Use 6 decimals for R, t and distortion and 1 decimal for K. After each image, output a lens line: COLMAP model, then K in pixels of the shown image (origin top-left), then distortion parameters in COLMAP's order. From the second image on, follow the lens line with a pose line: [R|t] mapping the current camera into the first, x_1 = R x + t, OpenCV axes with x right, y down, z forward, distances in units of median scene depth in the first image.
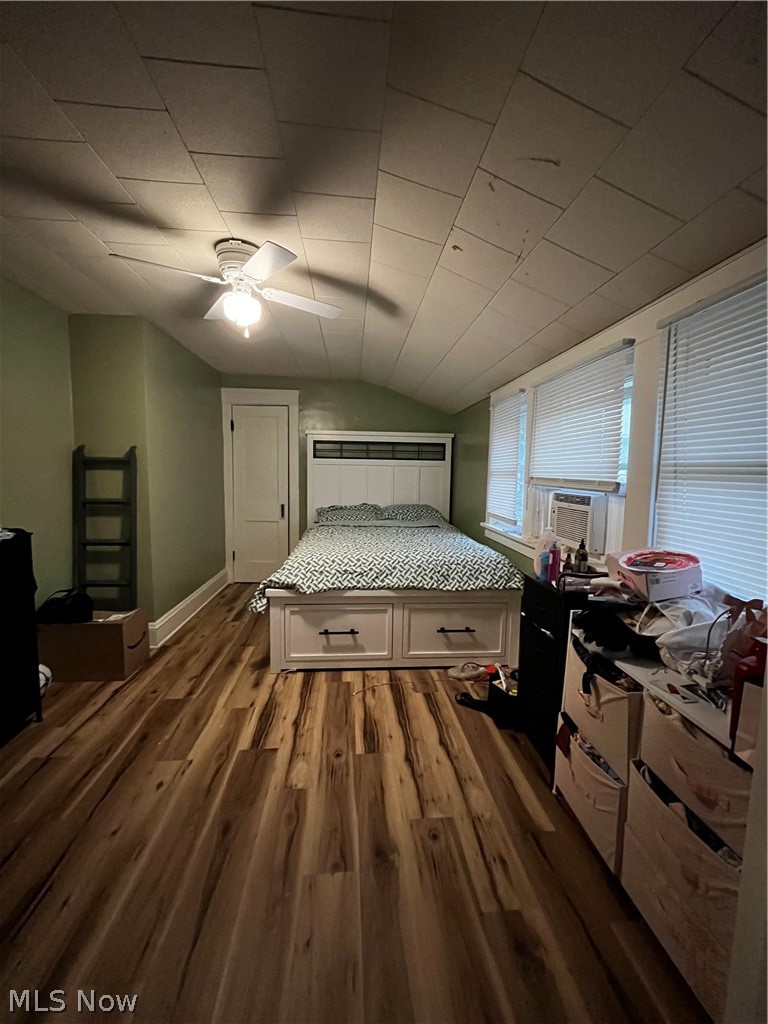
lens RADIAL K [[412.3, 0, 385.0], [0, 412.3, 510.8], [0, 0, 1]] dist [-0.000618, -0.000538]
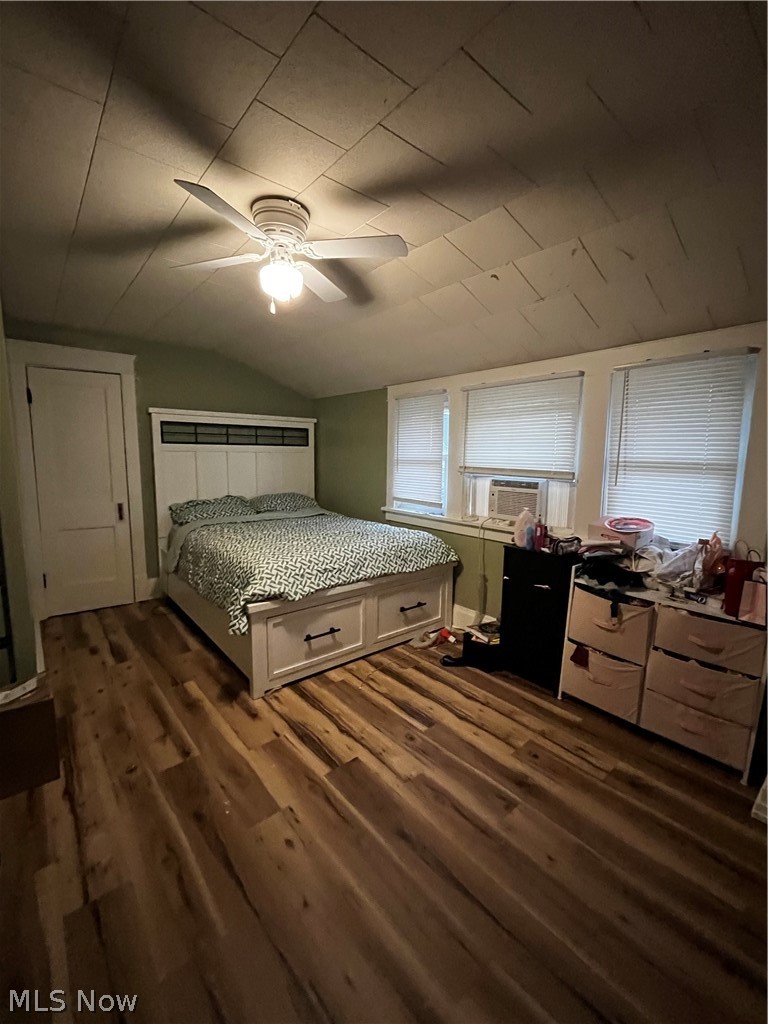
lens RADIAL K [[430.3, 0, 384.1], [0, 430.3, 510.7], [0, 0, 1]] dist [-0.006574, 0.000706]
pose [[0.817412, -0.084228, 0.569863, -0.587006], [0.056967, 0.996223, 0.065533, -0.051534], [-0.573230, -0.021104, 0.819123, 0.117623]]
